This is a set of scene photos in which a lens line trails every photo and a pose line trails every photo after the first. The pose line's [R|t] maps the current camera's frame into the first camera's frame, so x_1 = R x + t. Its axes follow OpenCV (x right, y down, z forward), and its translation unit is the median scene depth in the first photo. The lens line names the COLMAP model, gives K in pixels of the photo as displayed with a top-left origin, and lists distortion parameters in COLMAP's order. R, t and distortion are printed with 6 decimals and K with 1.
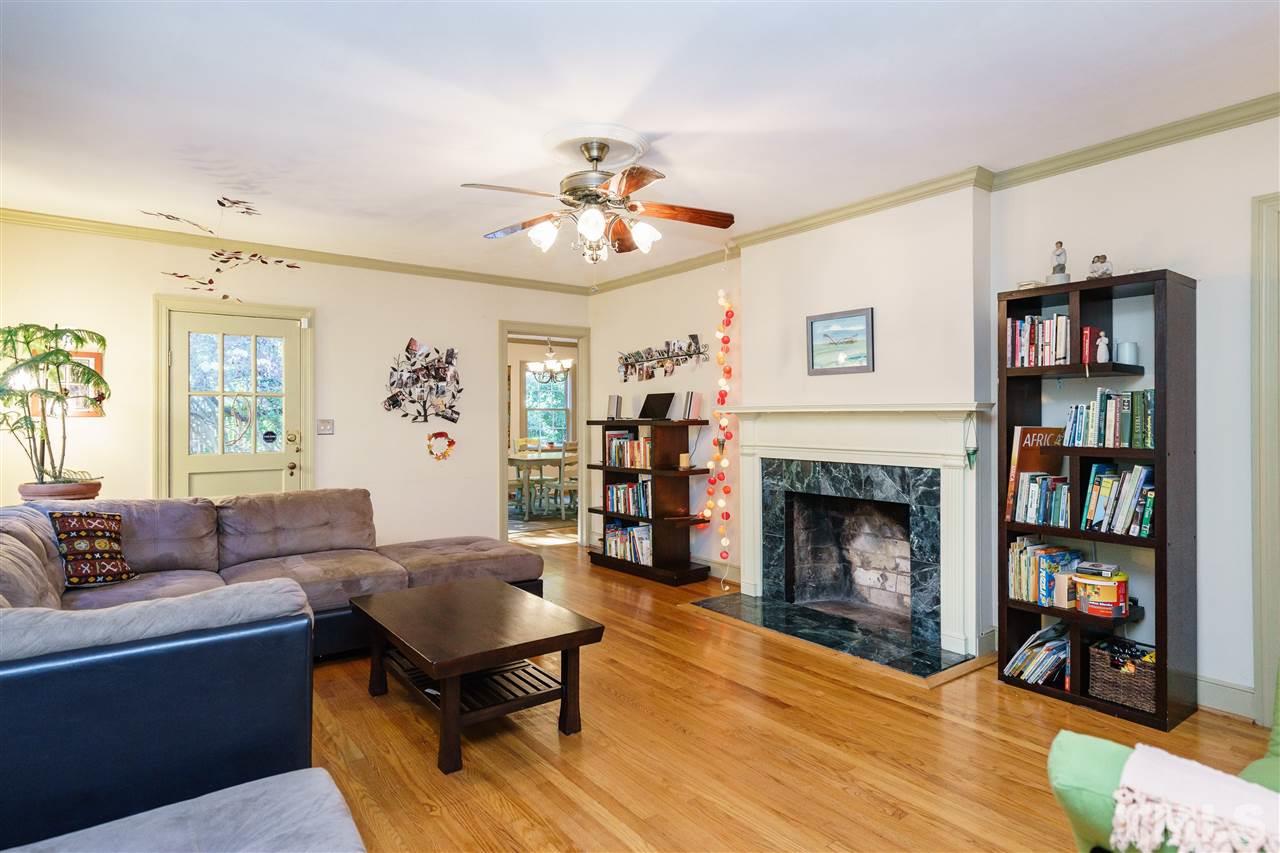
lens RADIAL K [[693.4, 0, 646.7], [0, 693.4, 431.4], [0, 0, 1]] dist [0.002290, 0.000810]
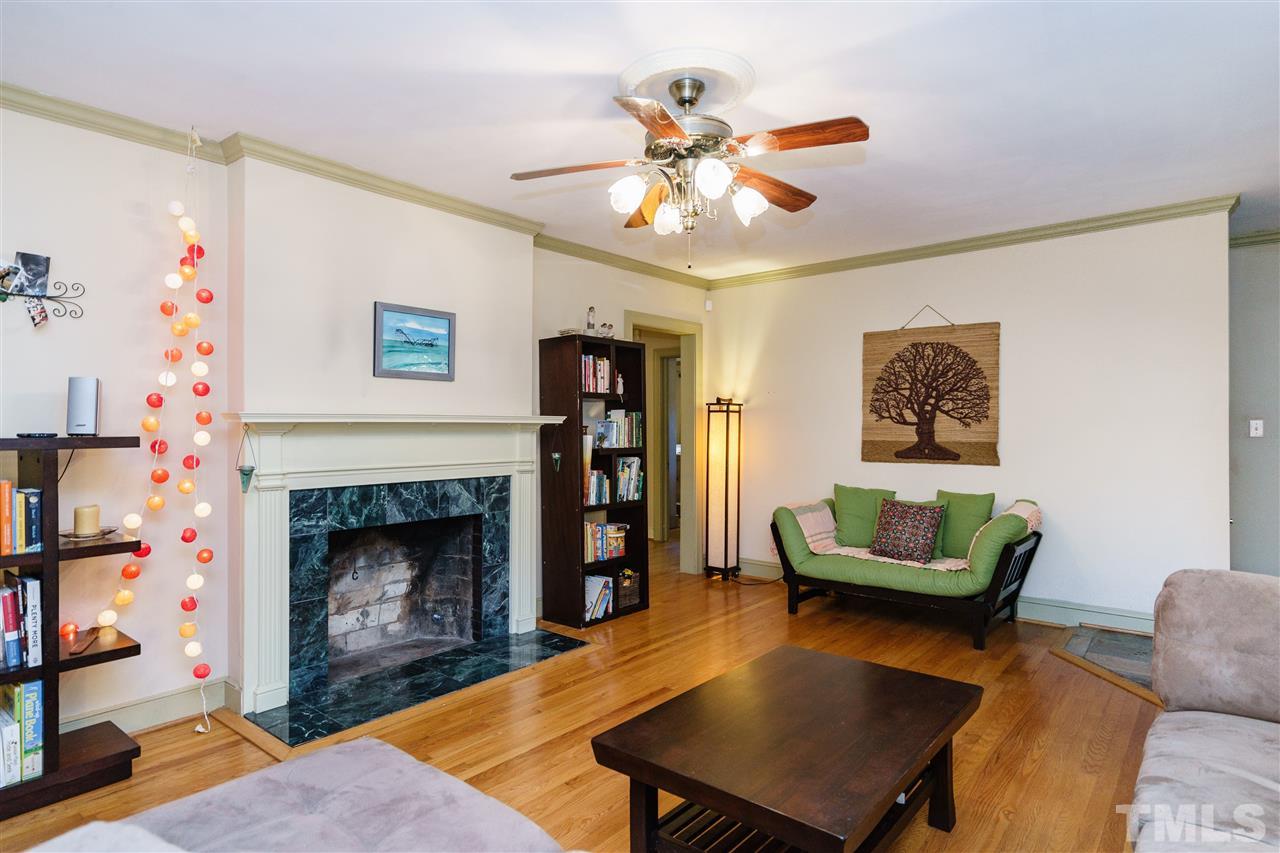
lens RADIAL K [[693.4, 0, 646.7], [0, 693.4, 431.4], [0, 0, 1]] dist [0.002290, 0.000810]
pose [[-0.224885, -0.002974, 0.974381, -0.650801], [0.022580, 0.999711, 0.008262, -0.019116], [-0.974124, 0.023860, -0.224753, 0.947387]]
